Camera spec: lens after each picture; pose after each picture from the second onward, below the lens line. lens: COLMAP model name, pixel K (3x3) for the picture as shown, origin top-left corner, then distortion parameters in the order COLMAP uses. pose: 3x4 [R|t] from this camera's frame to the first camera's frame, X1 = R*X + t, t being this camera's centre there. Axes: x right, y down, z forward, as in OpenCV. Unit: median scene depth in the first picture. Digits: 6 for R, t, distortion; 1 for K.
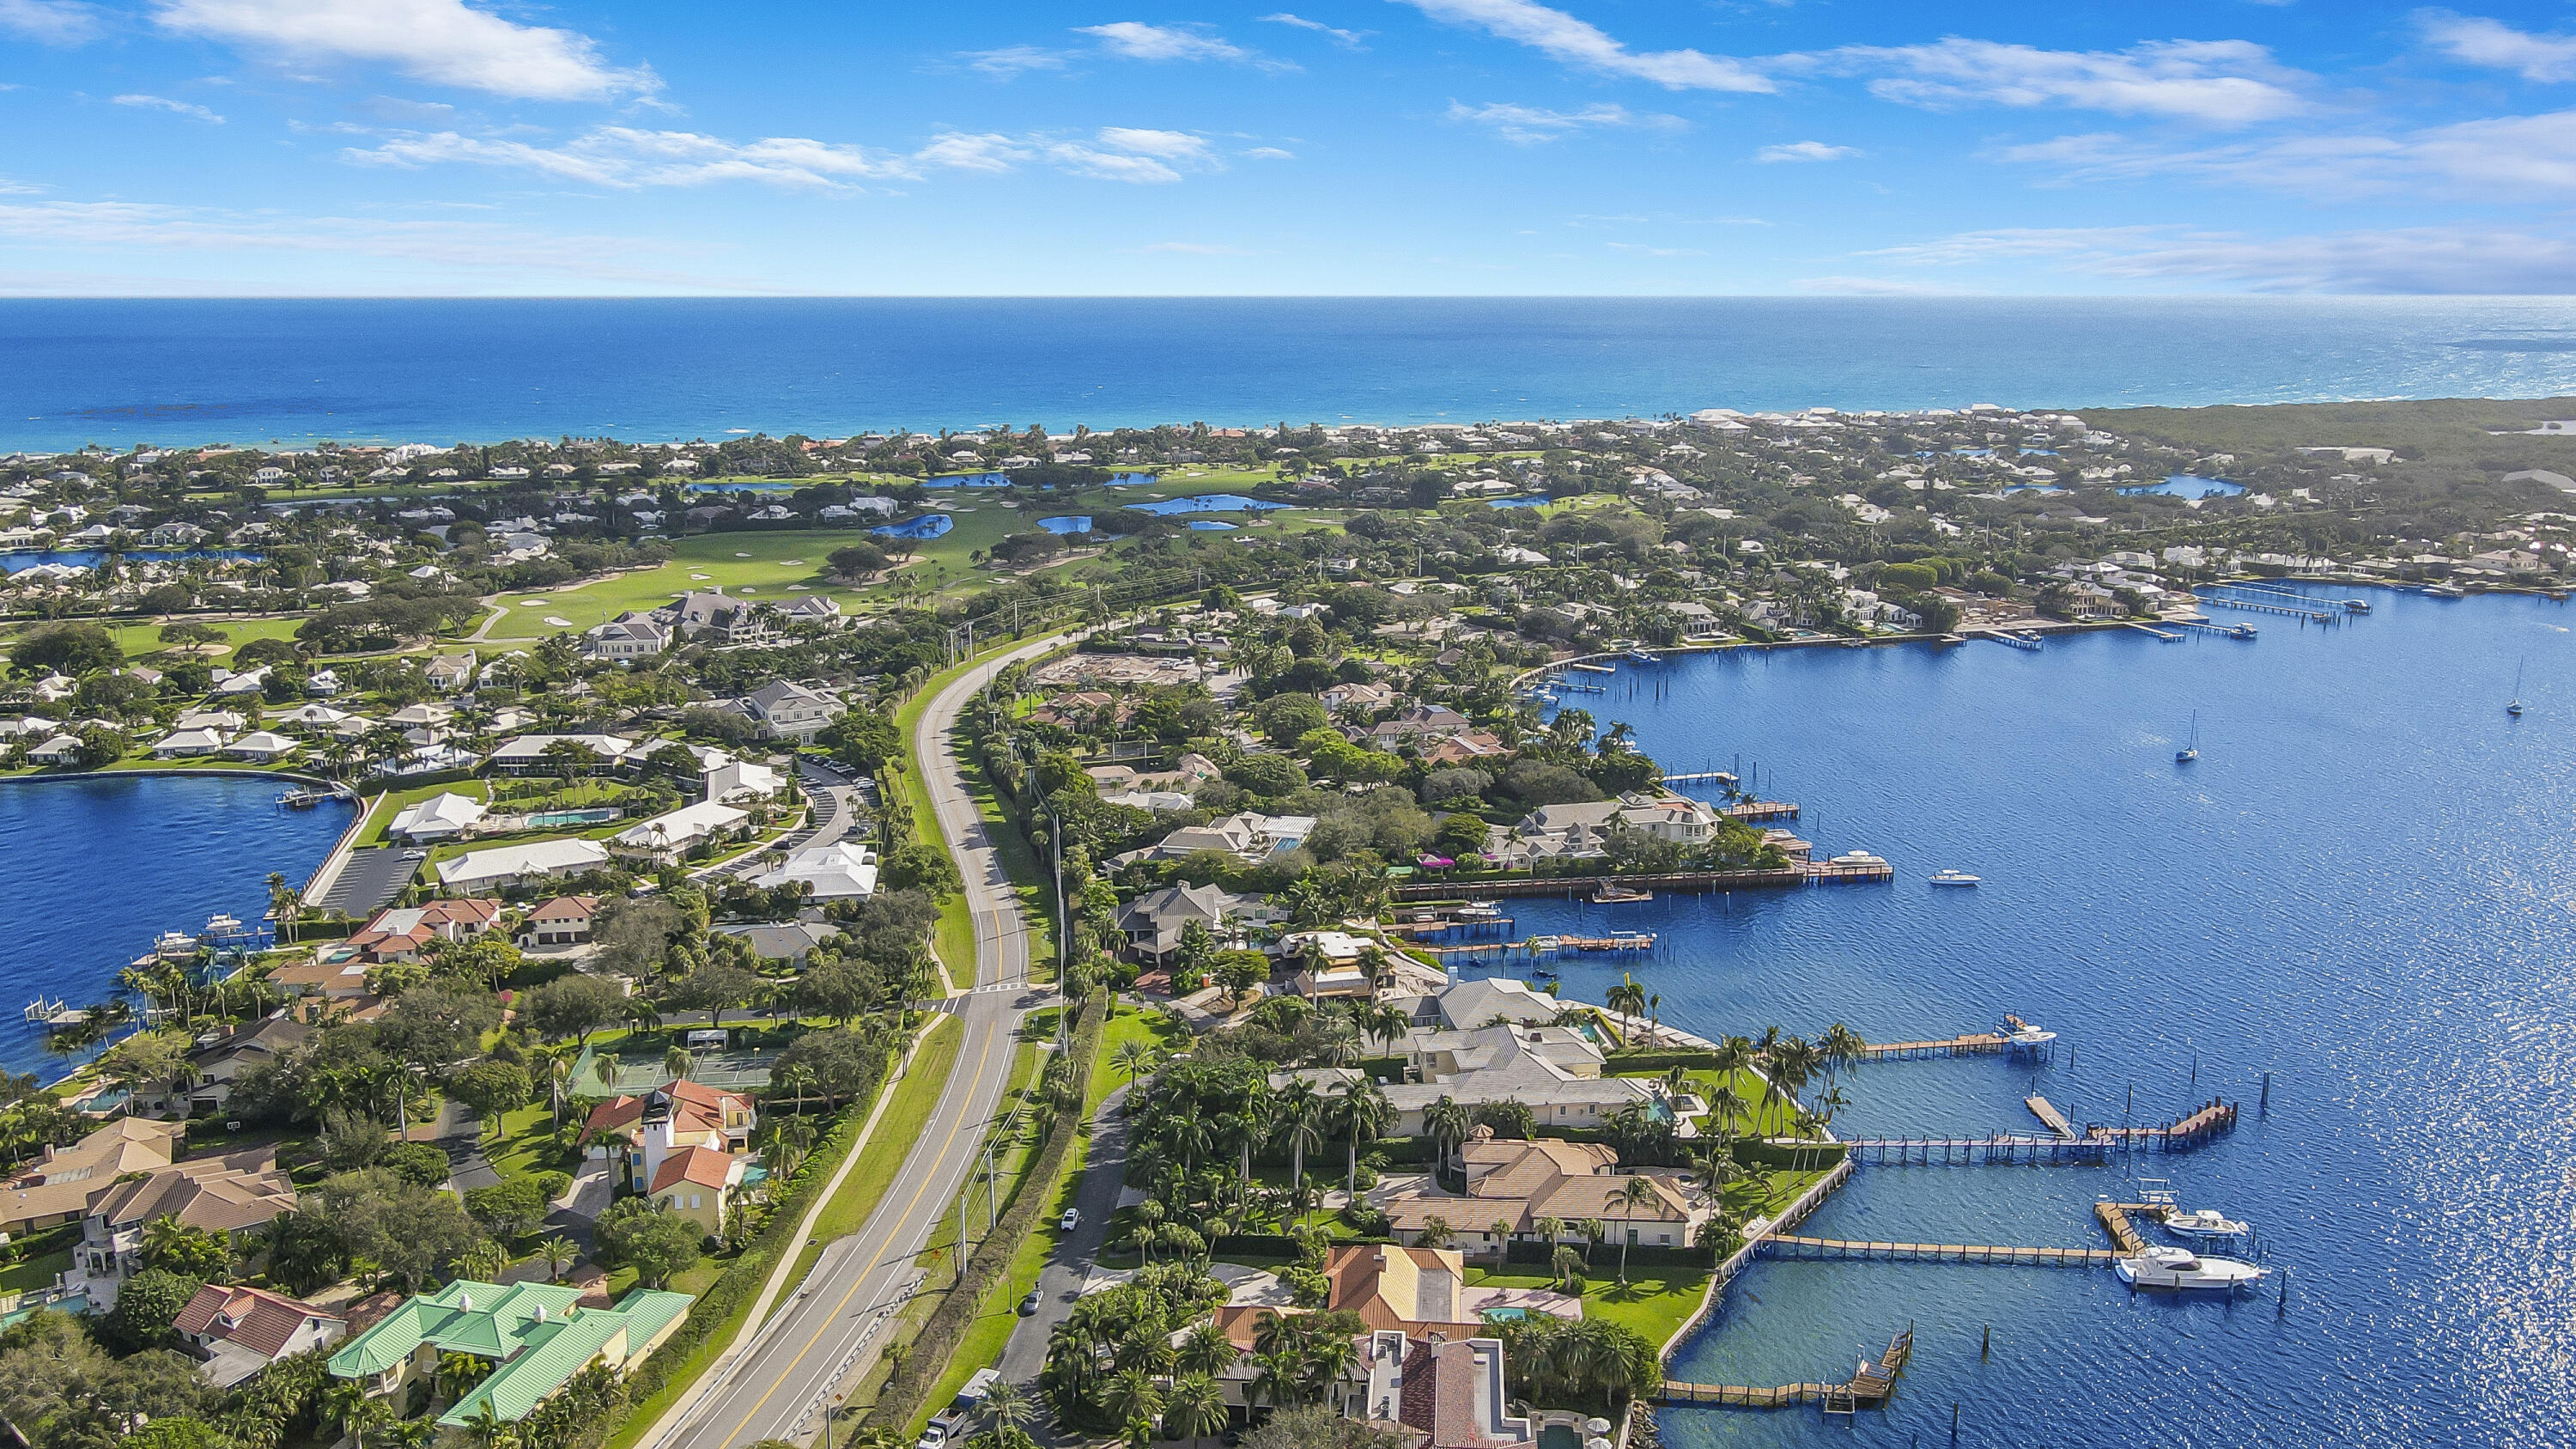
lens RADIAL K [[1952.4, 0, 1304.4], [0, 1952.4, 746.8], [0, 0, 1]] dist [0.015158, 0.010070]
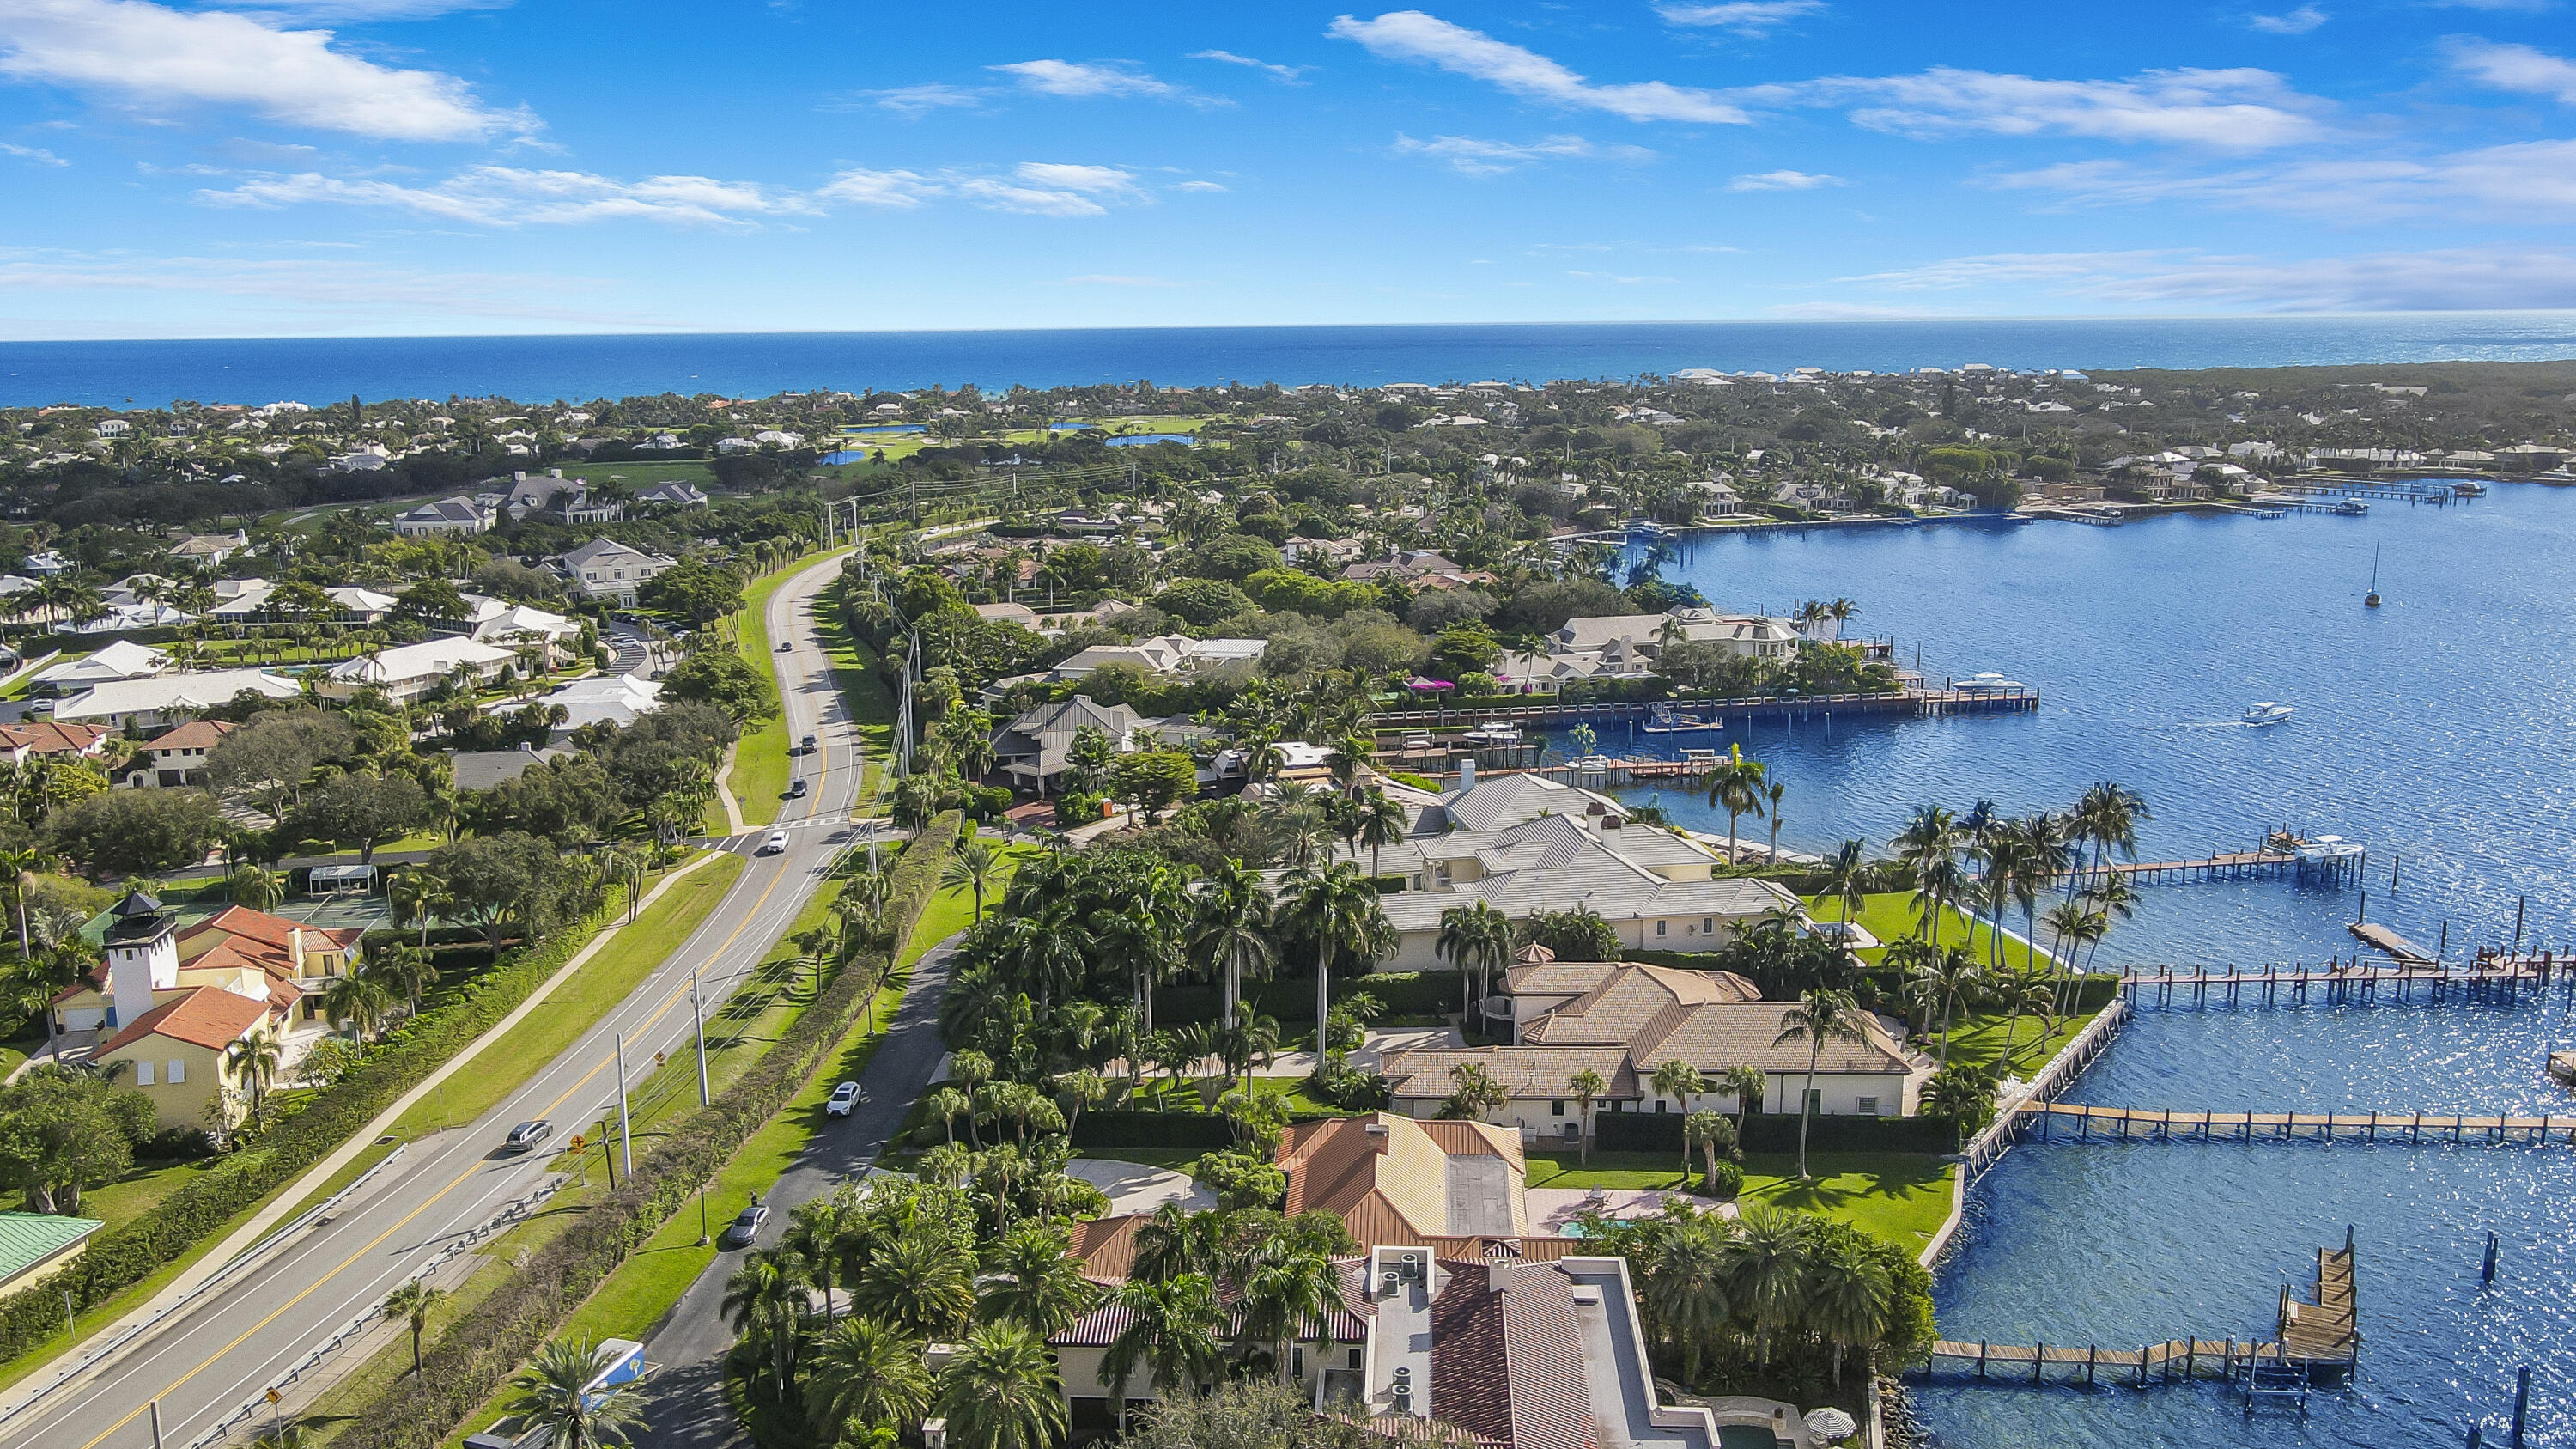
lens RADIAL K [[1952.4, 0, 1272.9], [0, 1952.4, 745.8], [0, 0, 1]] dist [0.015158, 0.010070]
pose [[0.999812, -0.019301, 0.001845, 0.006296], [0.019331, 0.999645, -0.018351, 0.096800], [-0.001490, 0.018384, 0.999830, 0.266900]]
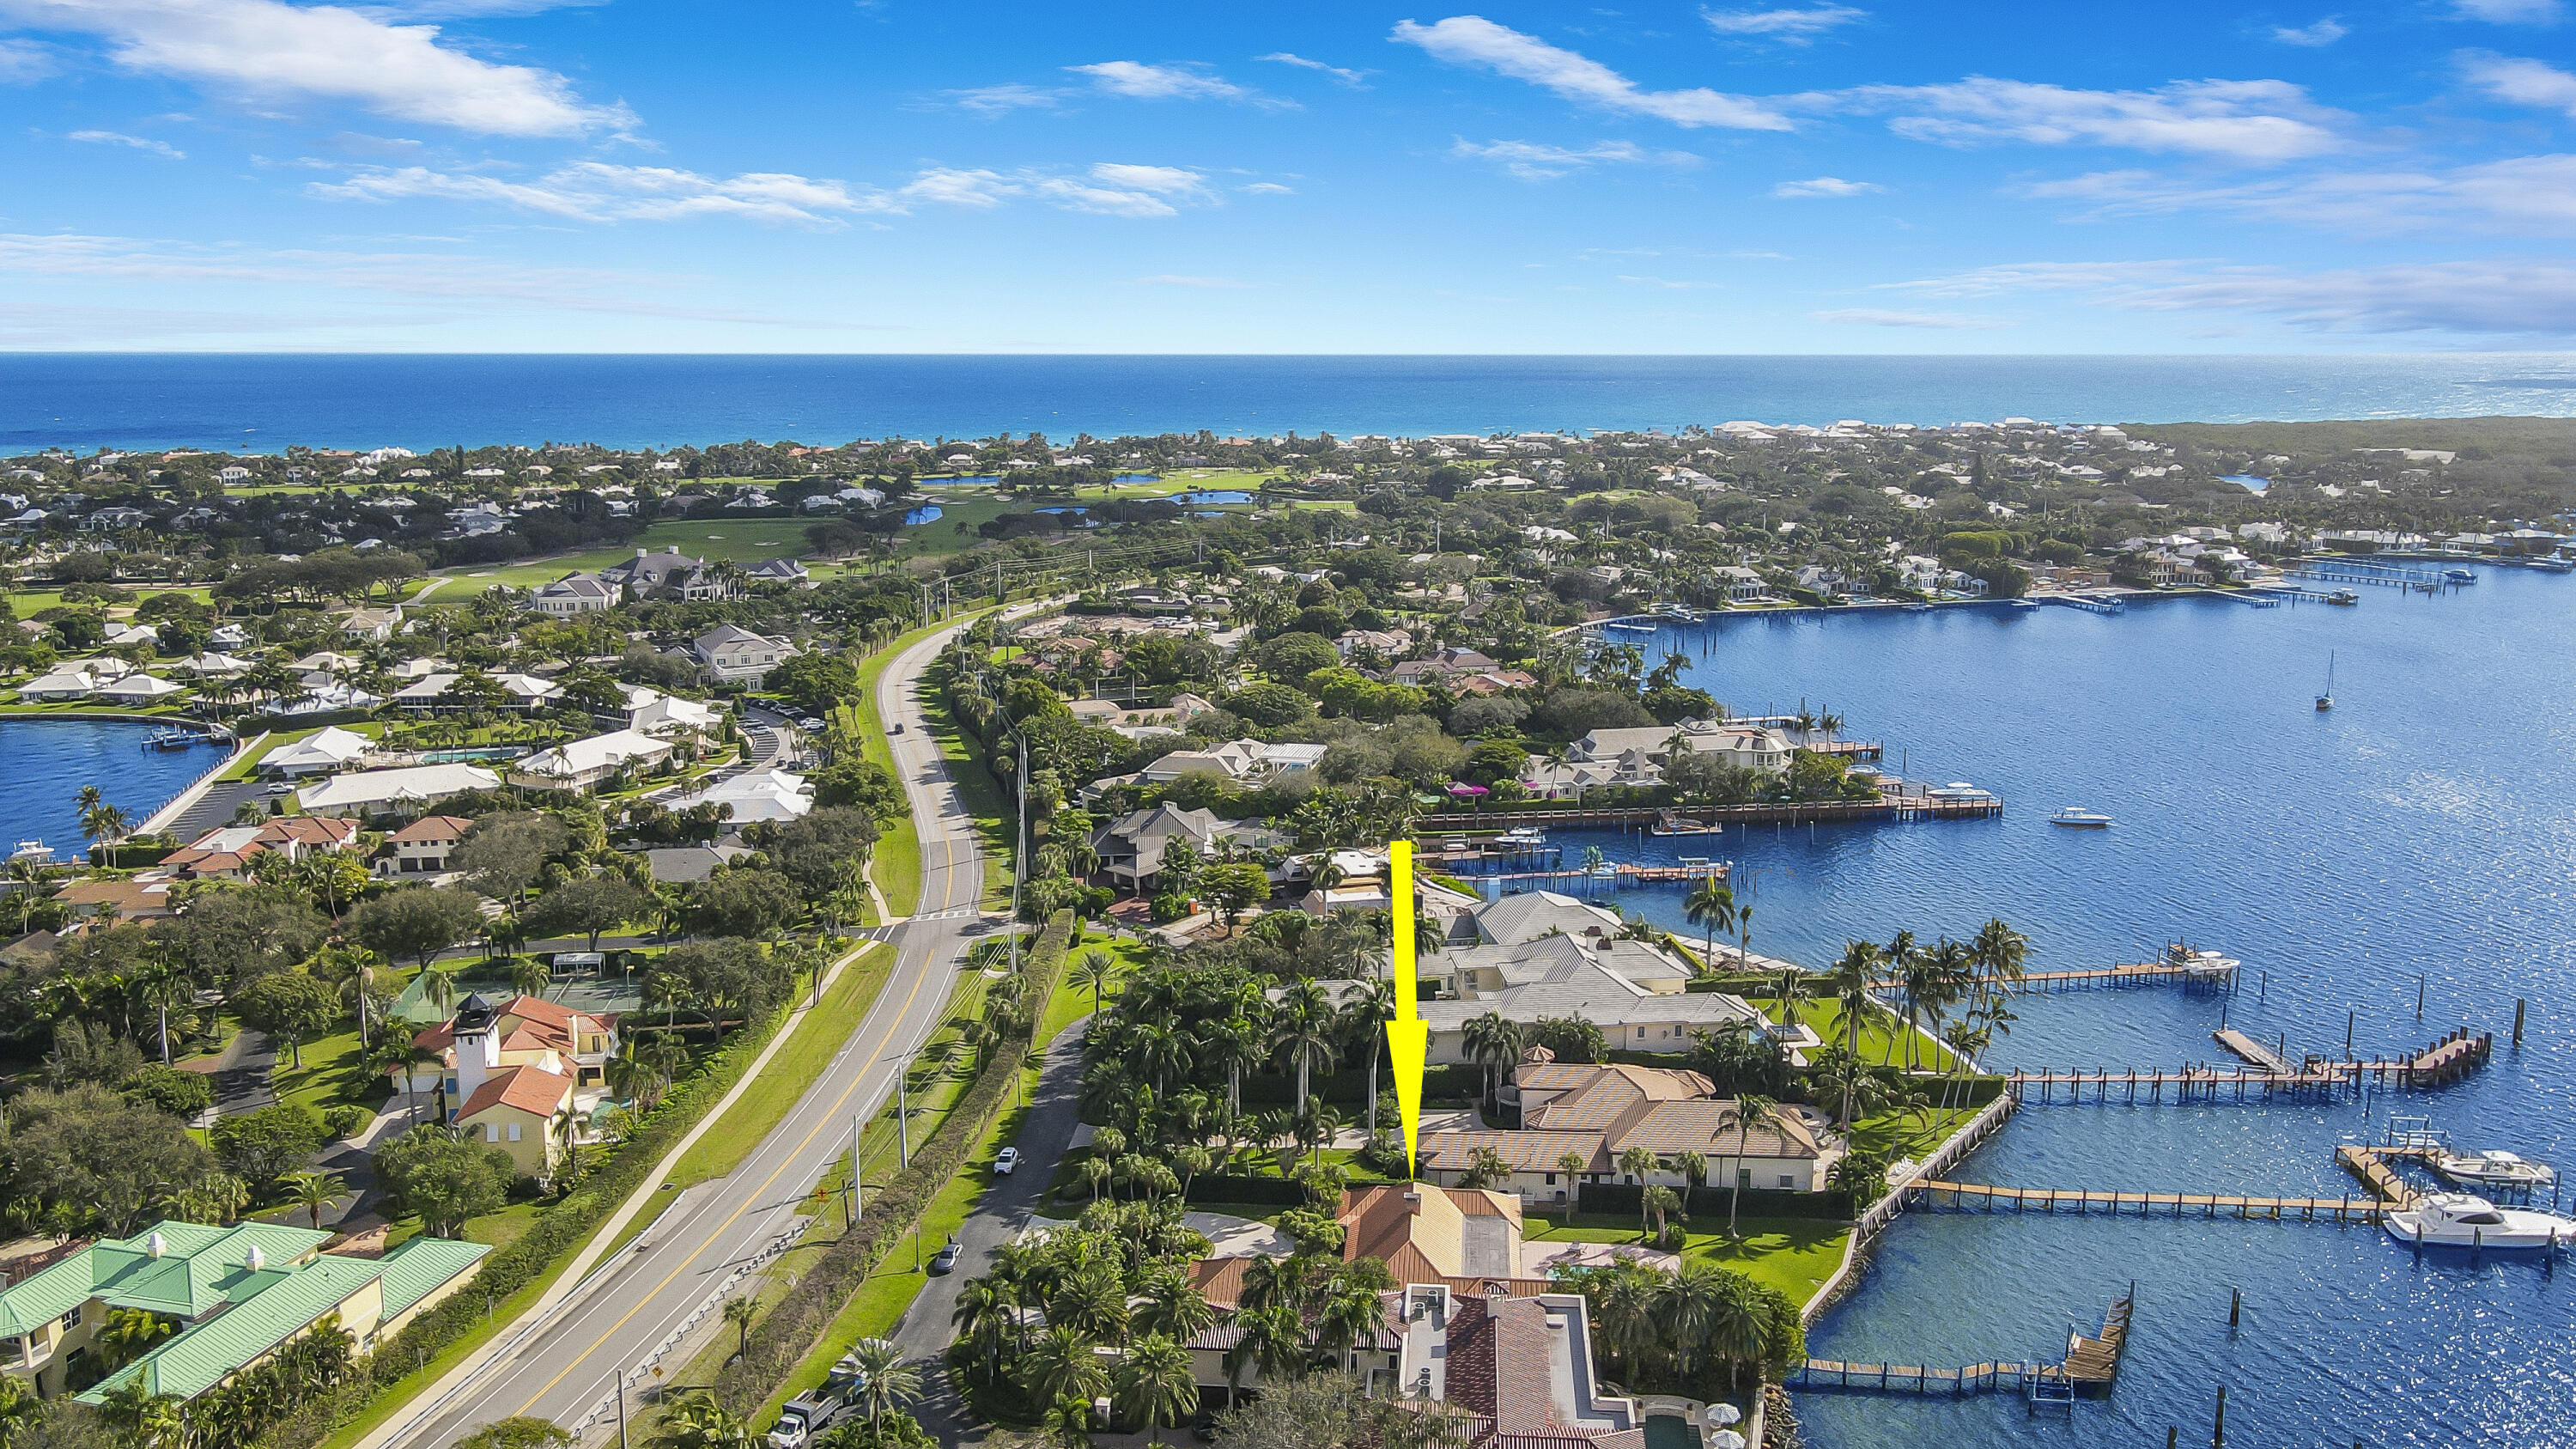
lens RADIAL K [[1952.4, 0, 1287.4], [0, 1952.4, 756.5], [0, 0, 1]] dist [0.015158, 0.010070]
pose [[0.999878, -0.003928, -0.015136, 0.001846], [0.003565, 0.999707, -0.023924, 0.066043], [0.015226, 0.023867, 0.999599, 0.148811]]
